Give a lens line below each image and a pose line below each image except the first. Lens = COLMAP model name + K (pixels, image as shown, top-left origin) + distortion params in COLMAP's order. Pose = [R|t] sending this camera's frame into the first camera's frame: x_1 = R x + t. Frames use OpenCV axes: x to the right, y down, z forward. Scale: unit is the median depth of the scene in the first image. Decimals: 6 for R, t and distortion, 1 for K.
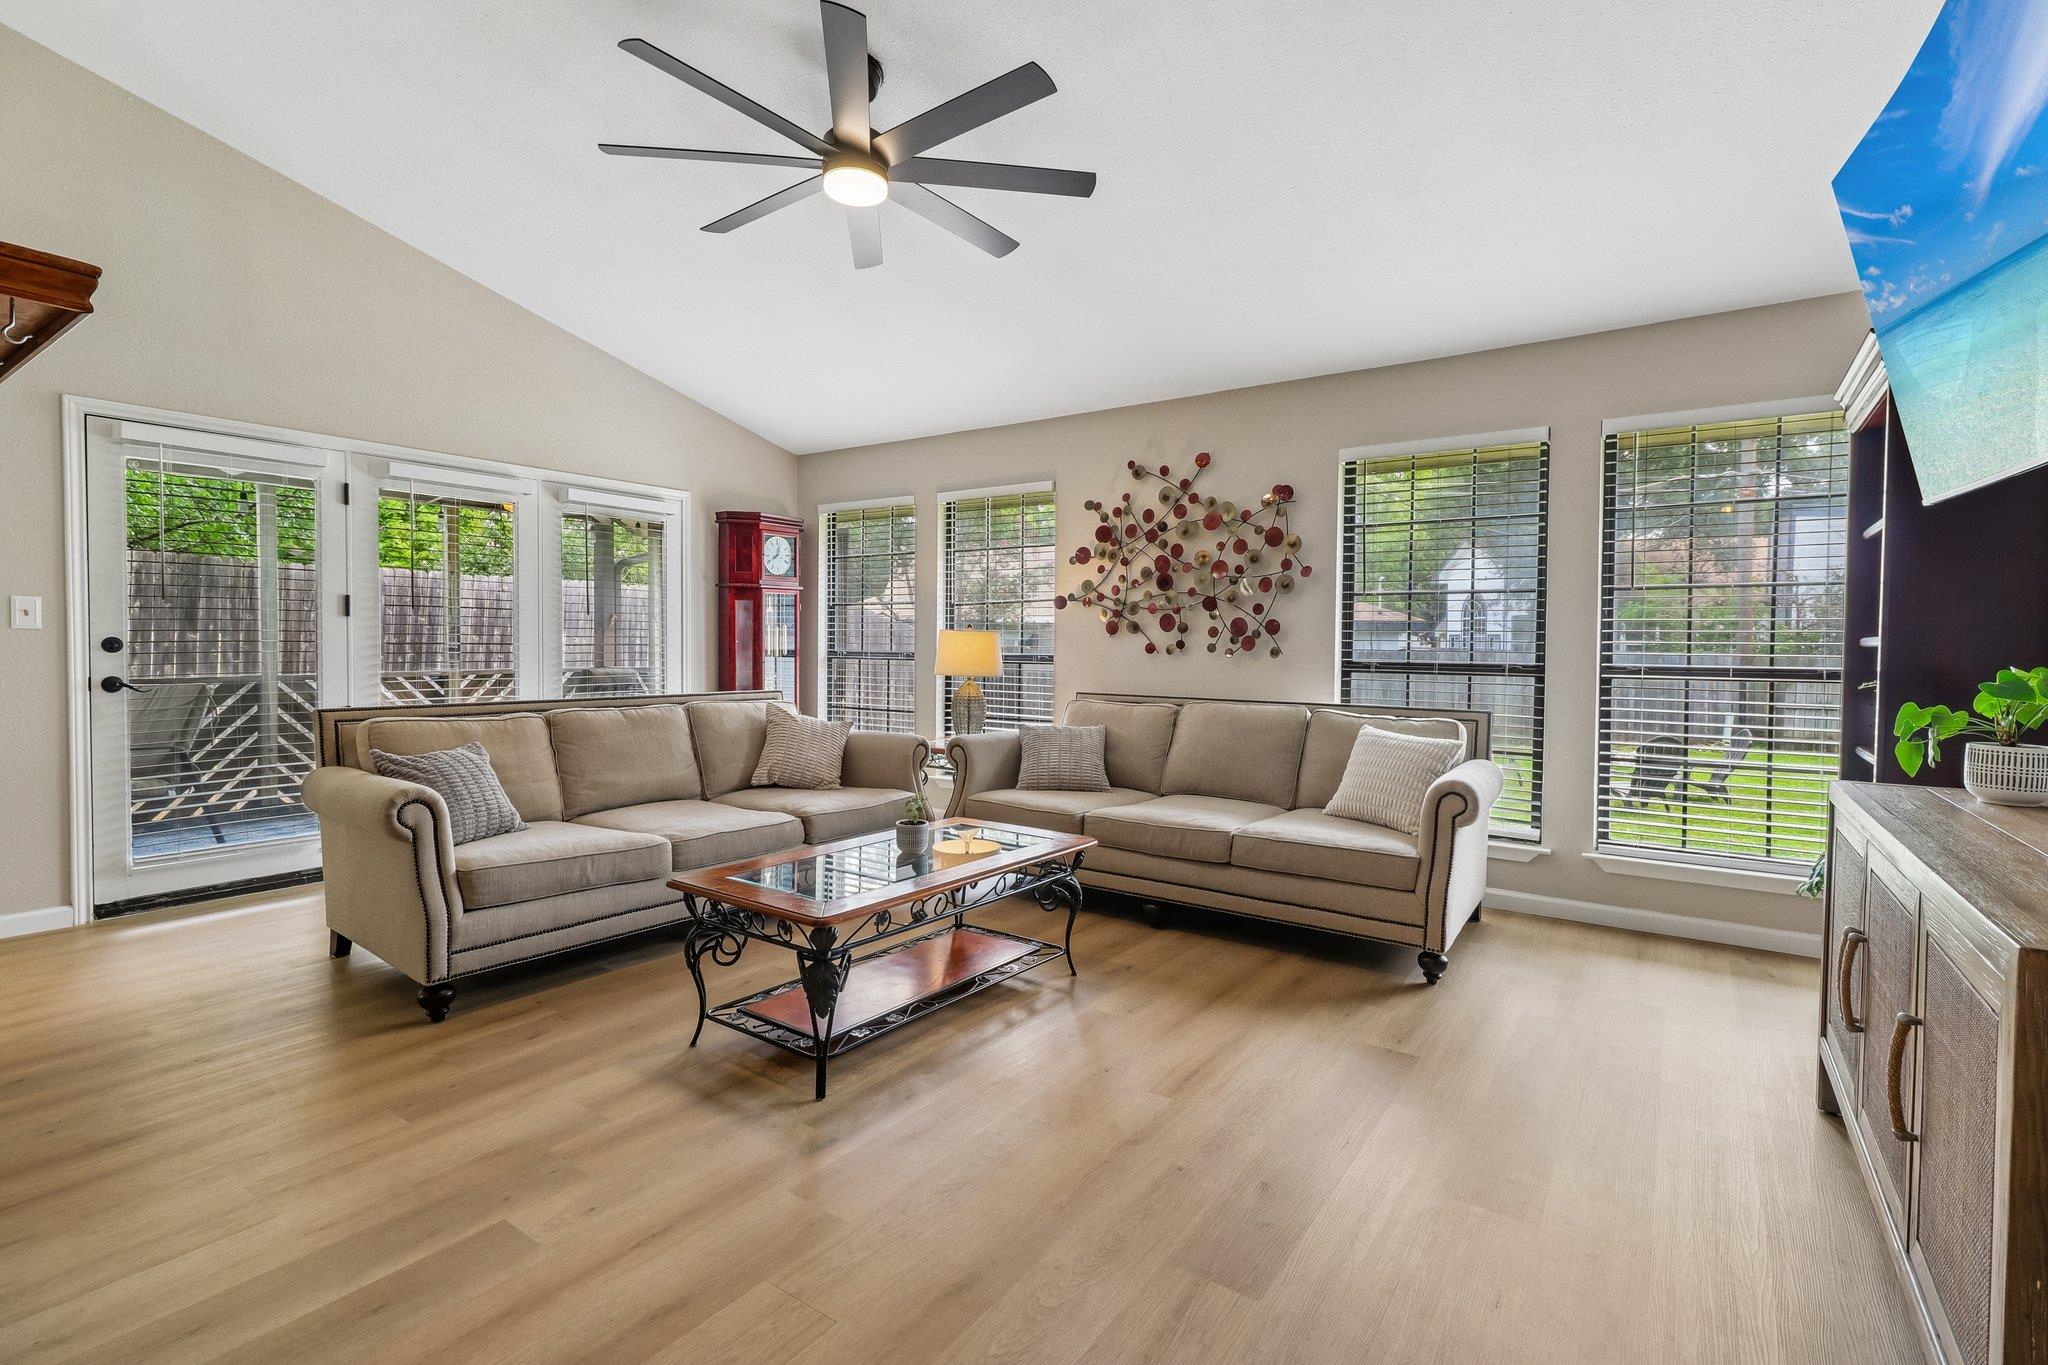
lens RADIAL K [[941.9, 0, 1024.0], [0, 941.9, 667.3], [0, 0, 1]] dist [0.002057, -0.000710]
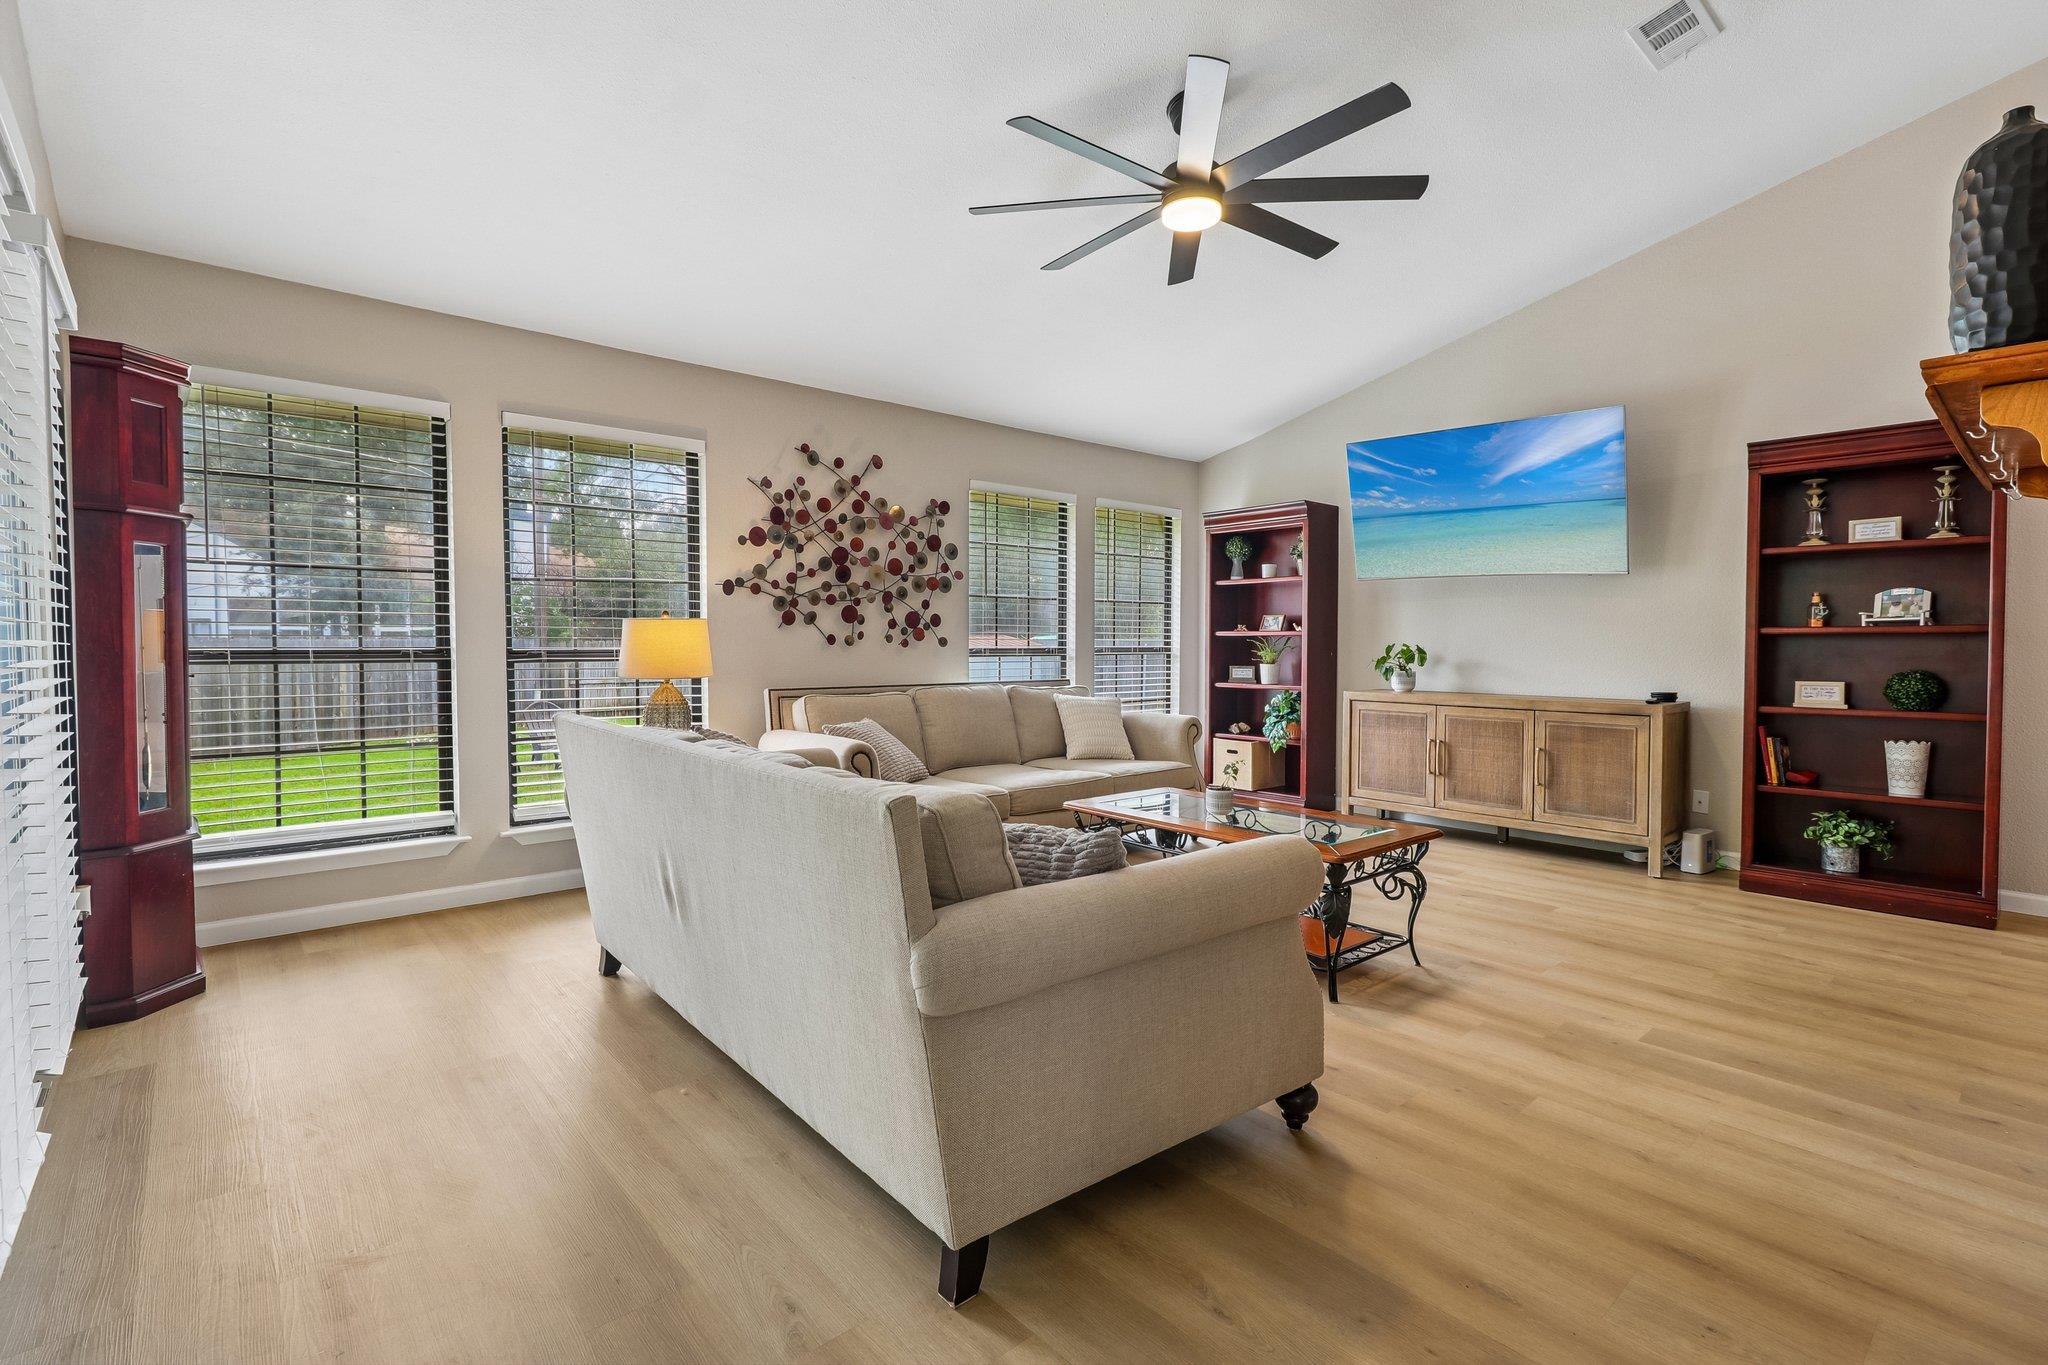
lens RADIAL K [[941.9, 0, 1024.0], [0, 941.9, 667.3], [0, 0, 1]] dist [0.002057, -0.000710]
pose [[0.238257, -0.040754, 0.970347, -0.792528], [0.020269, 0.999110, 0.036986, -0.023564], [-0.970991, 0.010856, 0.238871, 0.572283]]
